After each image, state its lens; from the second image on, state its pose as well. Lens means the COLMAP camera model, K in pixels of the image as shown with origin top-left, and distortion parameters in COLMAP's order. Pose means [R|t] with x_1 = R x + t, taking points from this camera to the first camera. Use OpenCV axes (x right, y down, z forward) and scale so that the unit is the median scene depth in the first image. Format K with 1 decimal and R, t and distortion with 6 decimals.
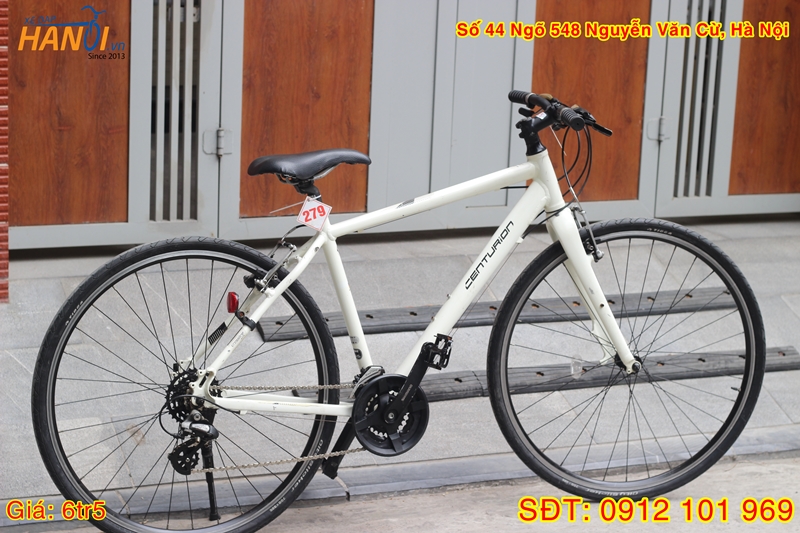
lens RADIAL K [[1939.8, 0, 400.0], [0, 1939.8, 266.5], [0, 0, 1]] dist [-0.079693, -0.349958]
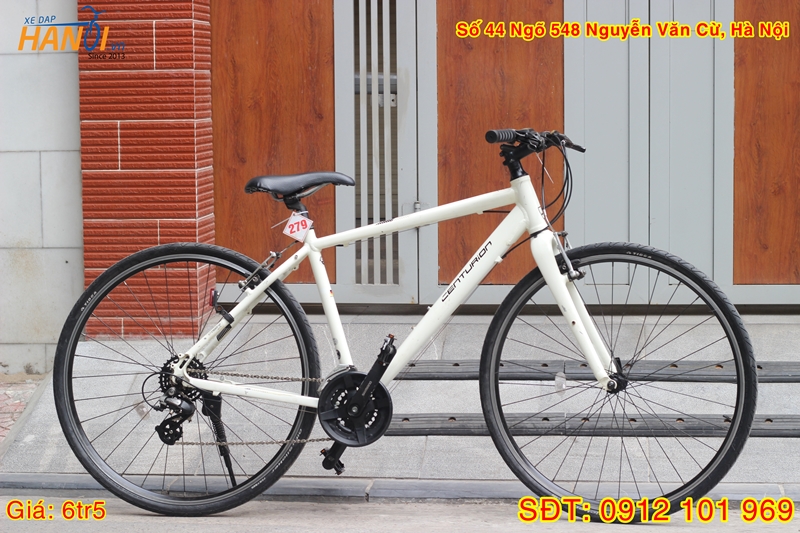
lens RADIAL K [[1939.8, 0, 400.0], [0, 1939.8, 266.5], [0, 0, 1]] dist [-0.079693, -0.349958]
pose [[0.865774, -0.004955, -0.500411, 0.550221], [-0.067328, 0.989706, -0.126286, 0.129300], [0.495886, 0.143027, 0.856528, 0.052558]]
